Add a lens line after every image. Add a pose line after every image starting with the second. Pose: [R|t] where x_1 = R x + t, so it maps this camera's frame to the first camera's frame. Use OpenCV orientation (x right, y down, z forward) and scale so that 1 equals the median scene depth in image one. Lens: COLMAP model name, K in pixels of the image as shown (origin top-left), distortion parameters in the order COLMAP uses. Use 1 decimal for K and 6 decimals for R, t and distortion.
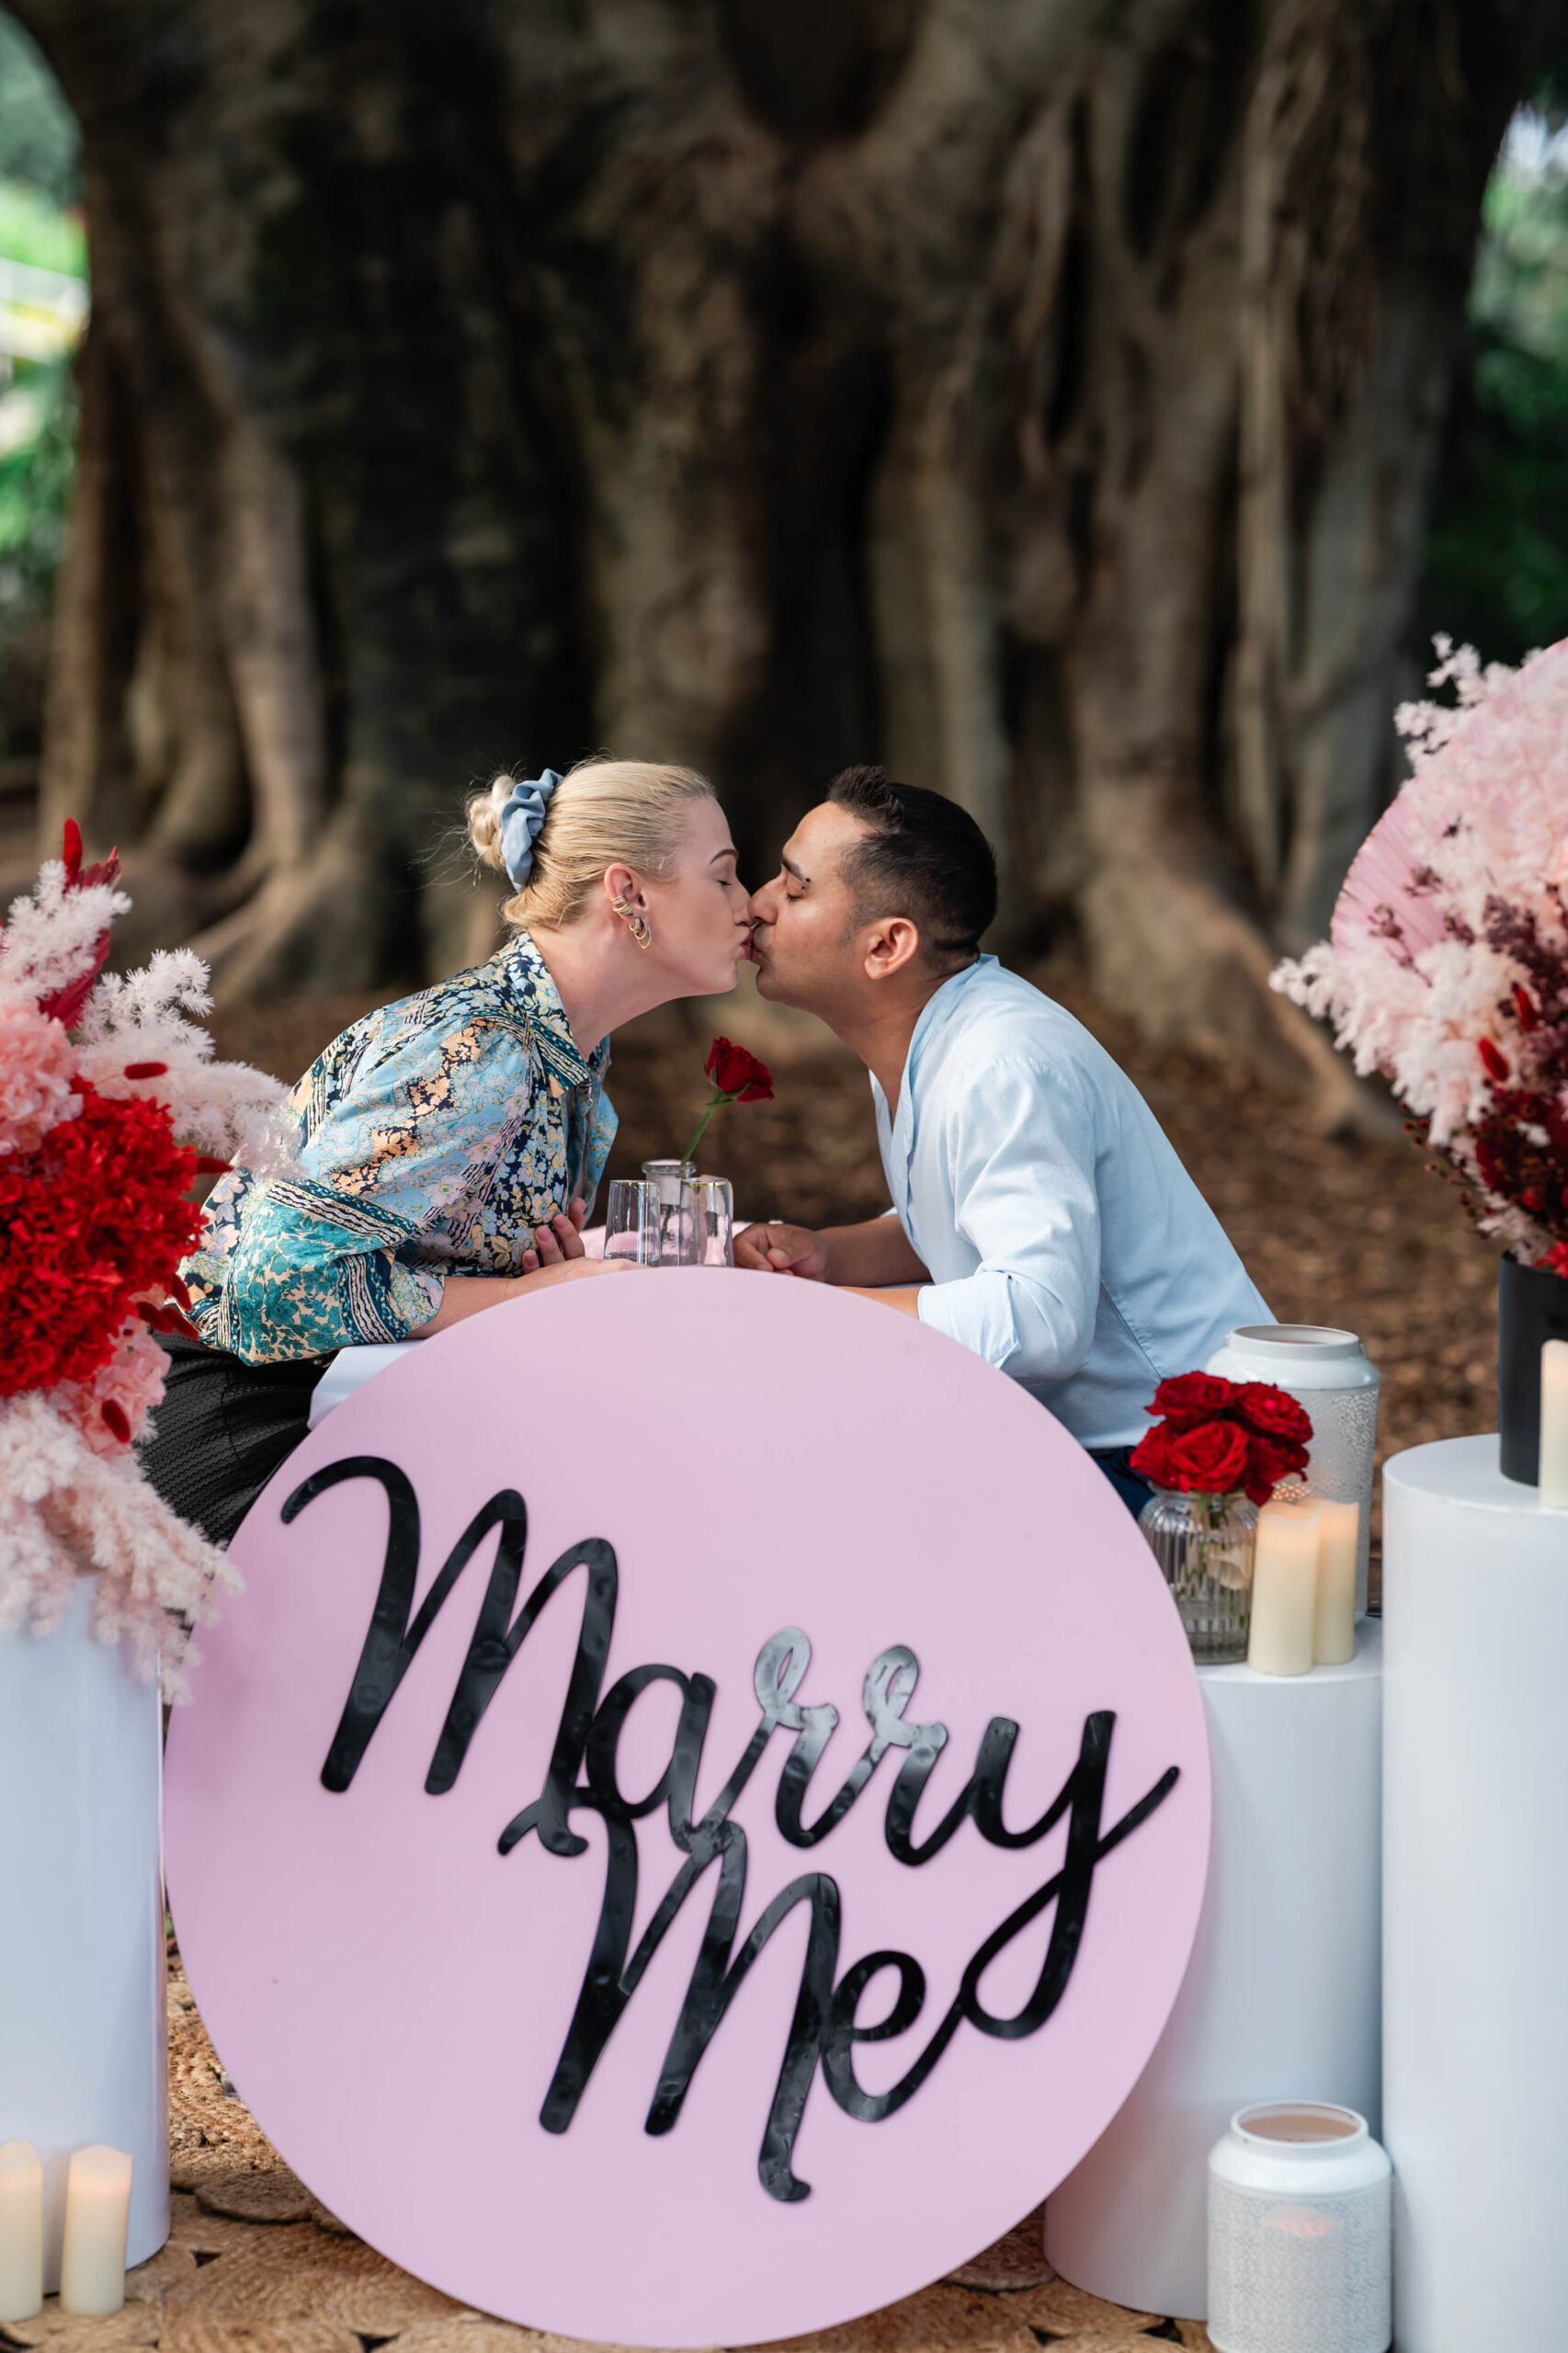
lens RADIAL K [[5598.9, 0, 784.0], [0, 5598.9, 1176.5], [0, 0, 1]] dist [0.198323, 0.355644]
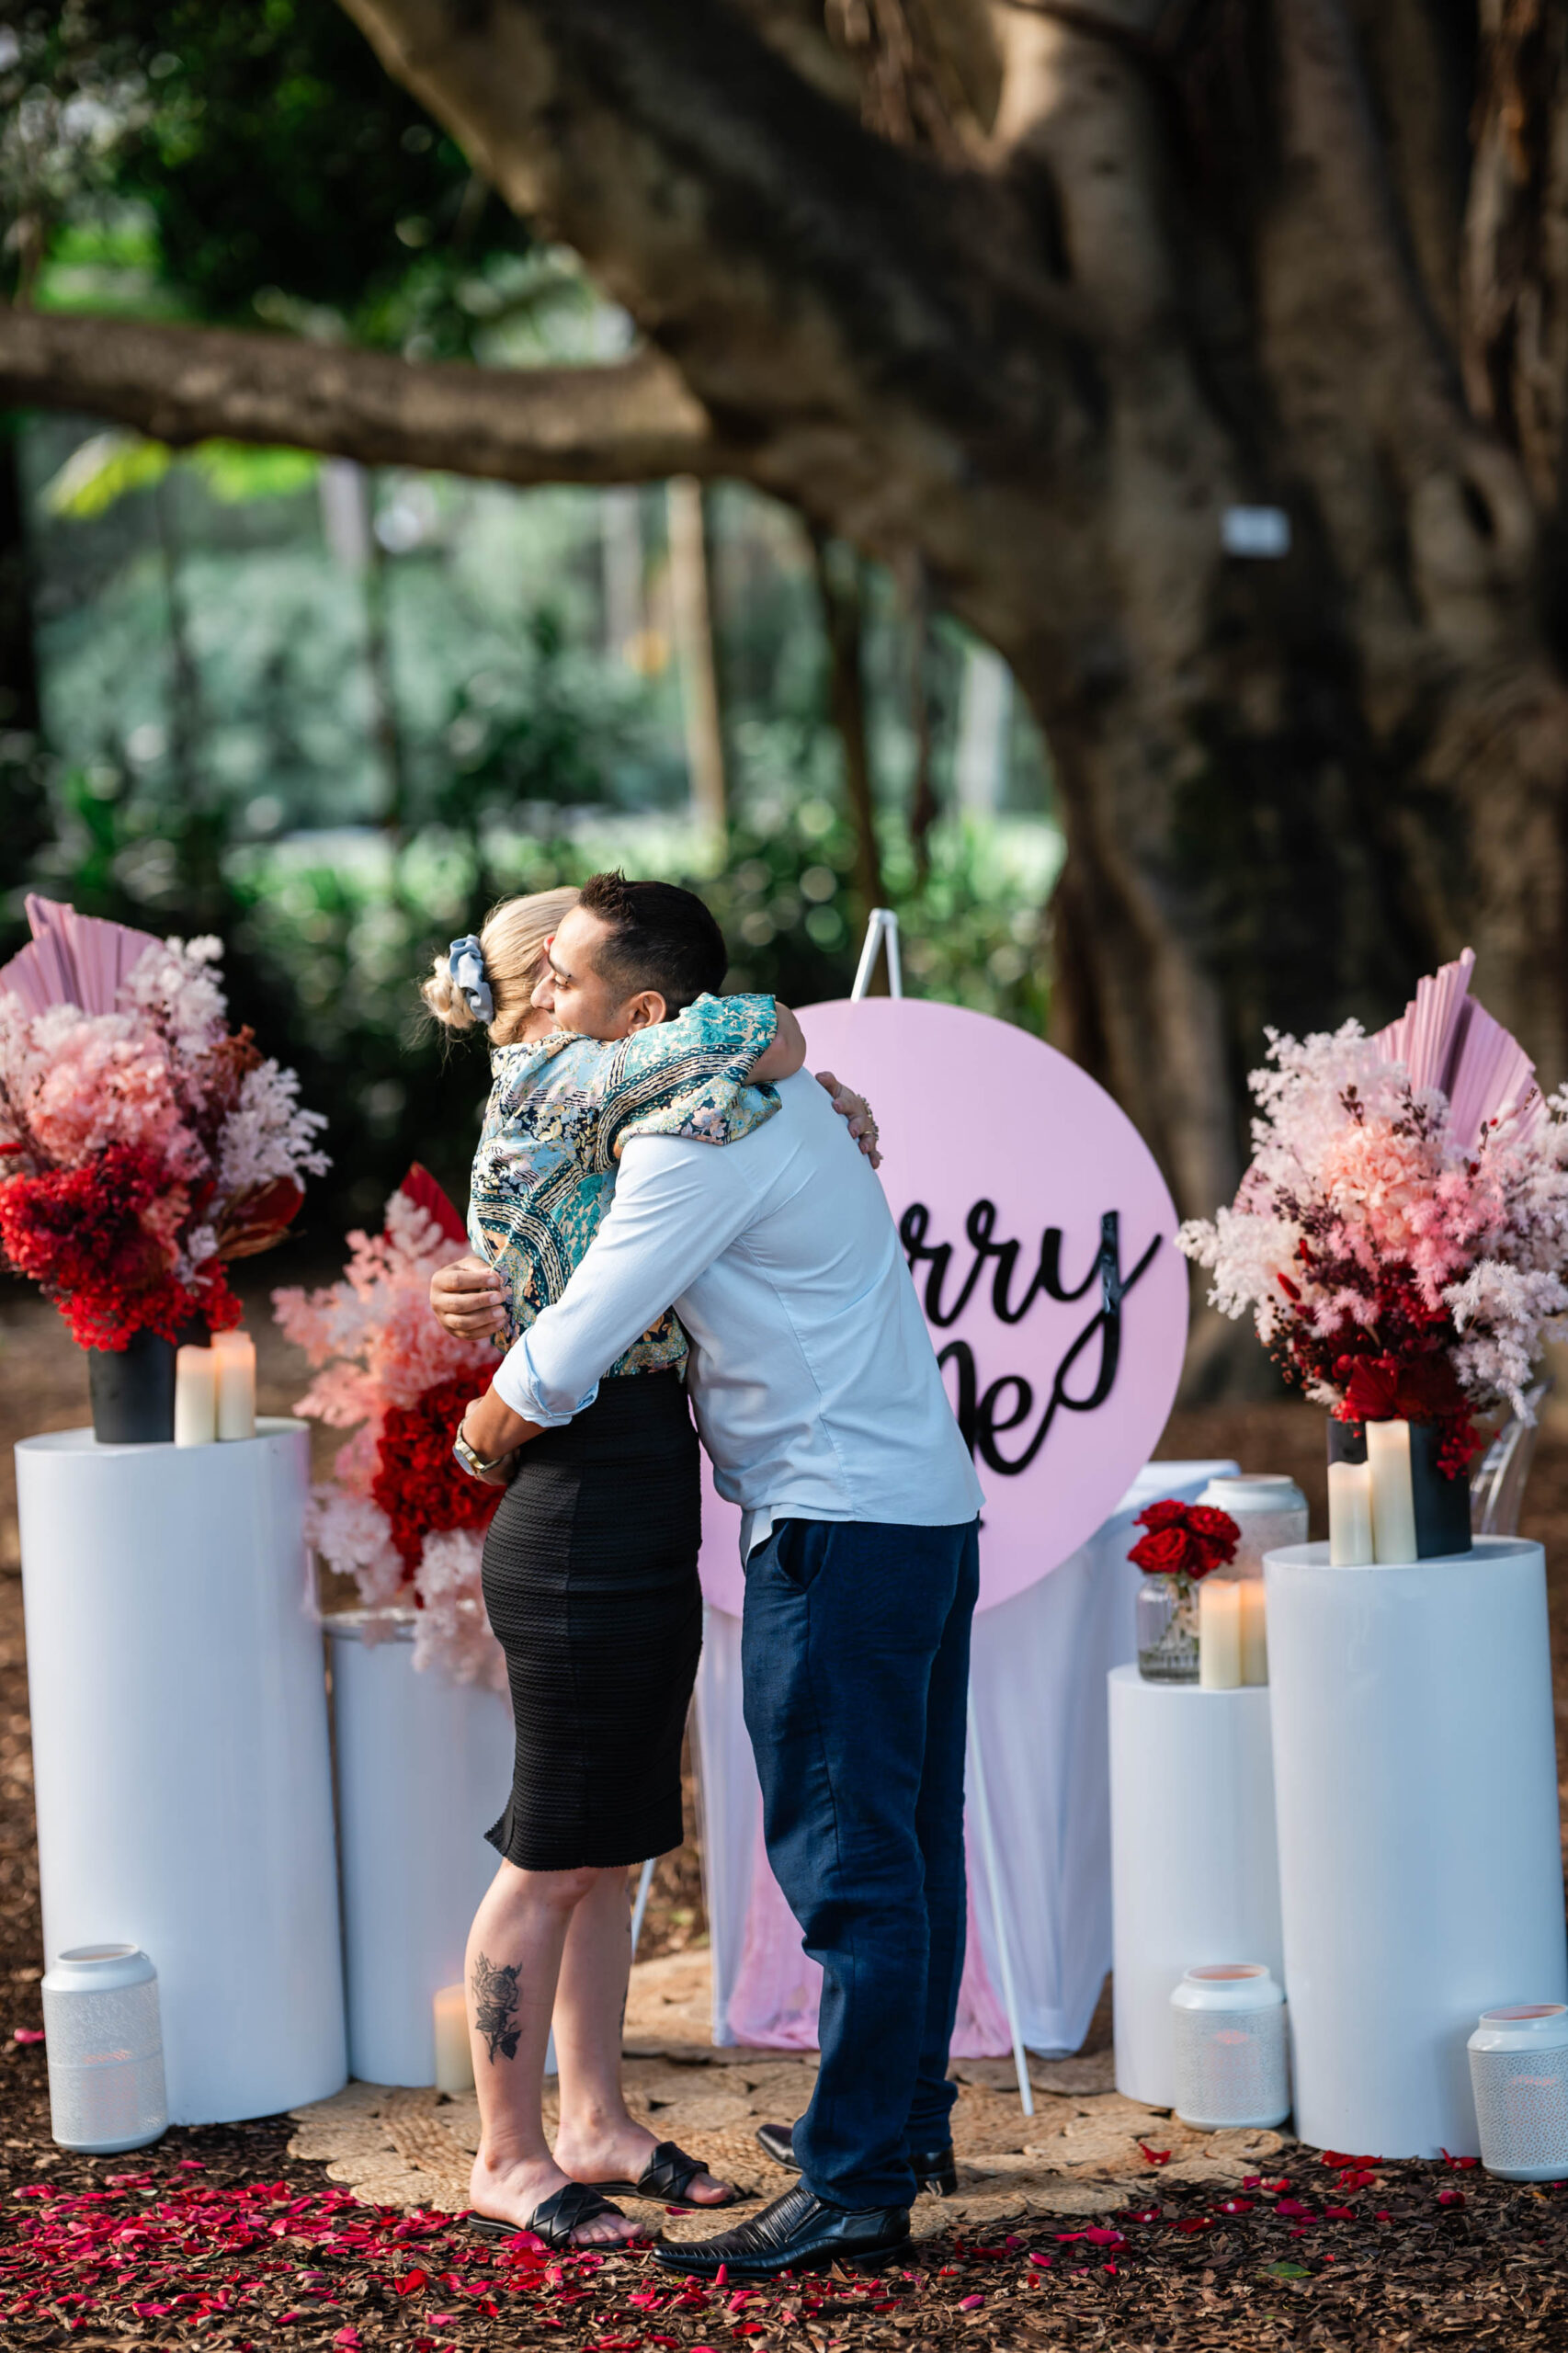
lens RADIAL K [[5598.9, 0, 784.0], [0, 5598.9, 1176.5], [0, 0, 1]] dist [0.198323, 0.355644]
pose [[0.963694, -0.032327, -0.265044, 0.352601], [0.006720, 0.995266, -0.096955, 0.087288], [0.266924, 0.091654, 0.959349, -0.496359]]
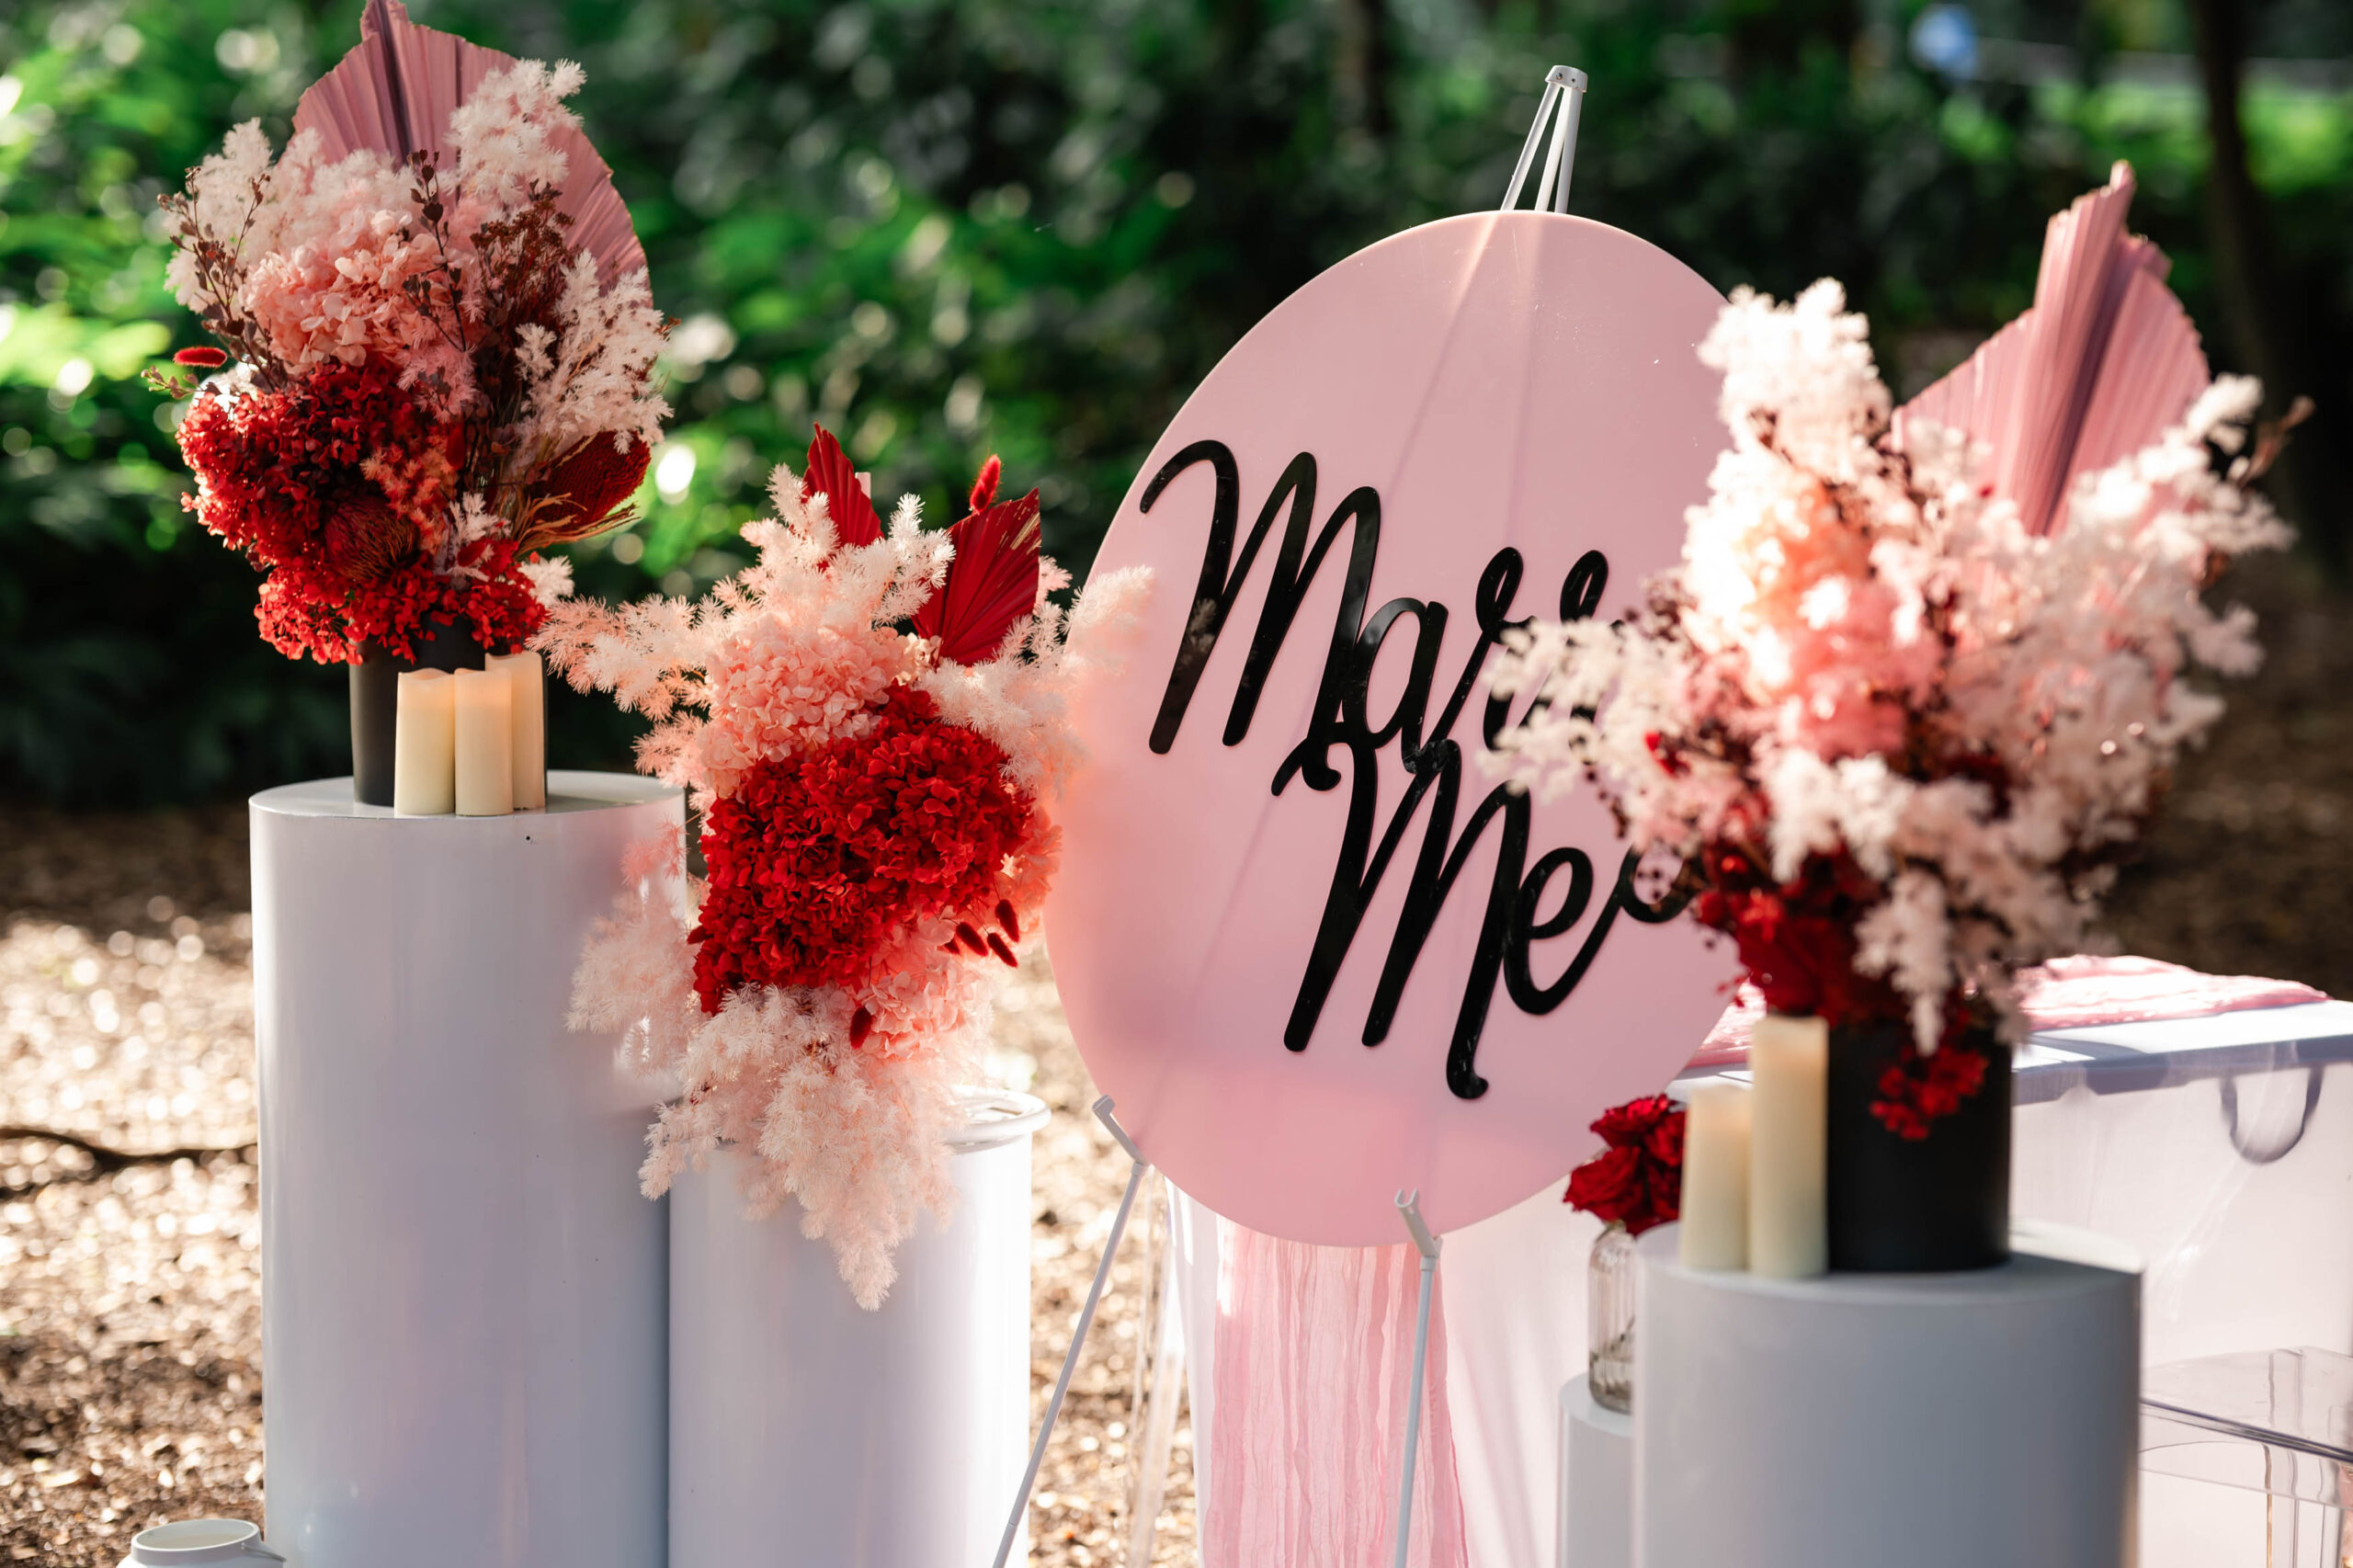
lens RADIAL K [[5598.9, 0, 1176.5], [0, 5598.9, 784.0], [0, 0, 1]] dist [0.198323, 0.355644]
pose [[0.682470, 0.082366, -0.726258, 0.618268], [-0.112874, 0.993587, 0.006616, -0.011612], [0.722146, 0.077460, 0.687390, 0.278339]]
